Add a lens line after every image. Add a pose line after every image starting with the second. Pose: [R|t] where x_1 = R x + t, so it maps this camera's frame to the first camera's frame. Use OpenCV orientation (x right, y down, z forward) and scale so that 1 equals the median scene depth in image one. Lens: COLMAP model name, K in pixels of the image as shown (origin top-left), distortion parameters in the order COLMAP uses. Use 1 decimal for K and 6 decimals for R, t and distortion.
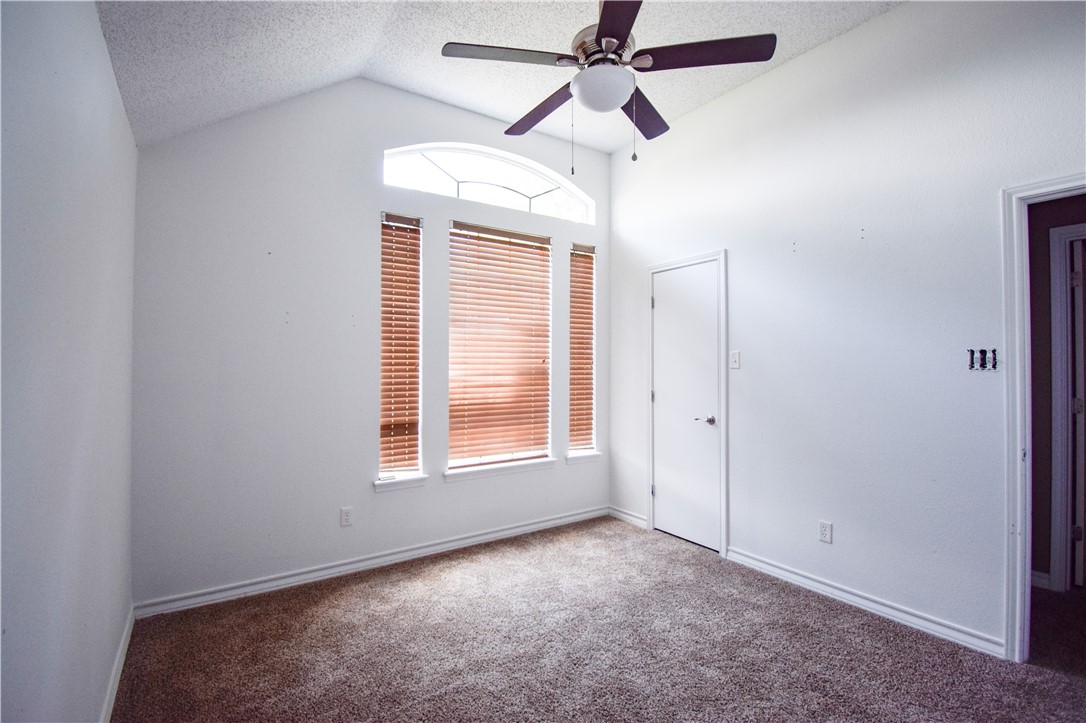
lens RADIAL K [[485.2, 0, 547.5], [0, 485.2, 359.8], [0, 0, 1]] dist [0.004174, -0.016372]
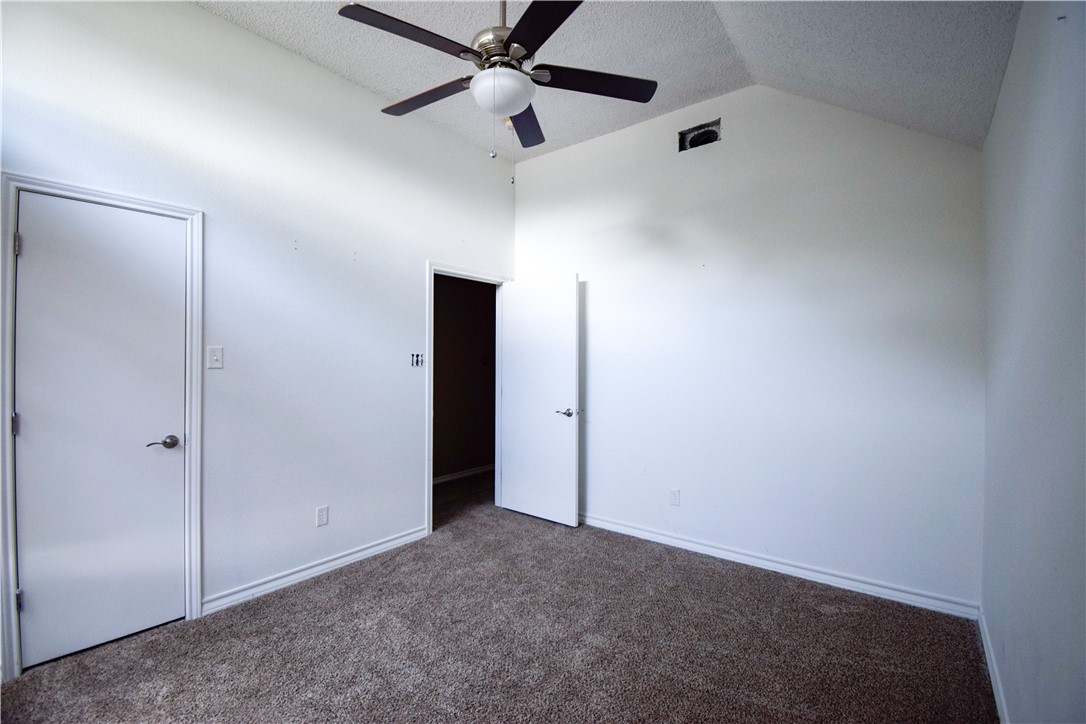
lens RADIAL K [[485.2, 0, 547.5], [0, 485.2, 360.3], [0, 0, 1]] dist [0.004174, -0.016372]
pose [[-0.312960, -0.001705, 0.949765, -0.499913], [-0.014701, 0.999887, -0.003049, -0.001203], [-0.949653, -0.014916, -0.312950, 0.688286]]
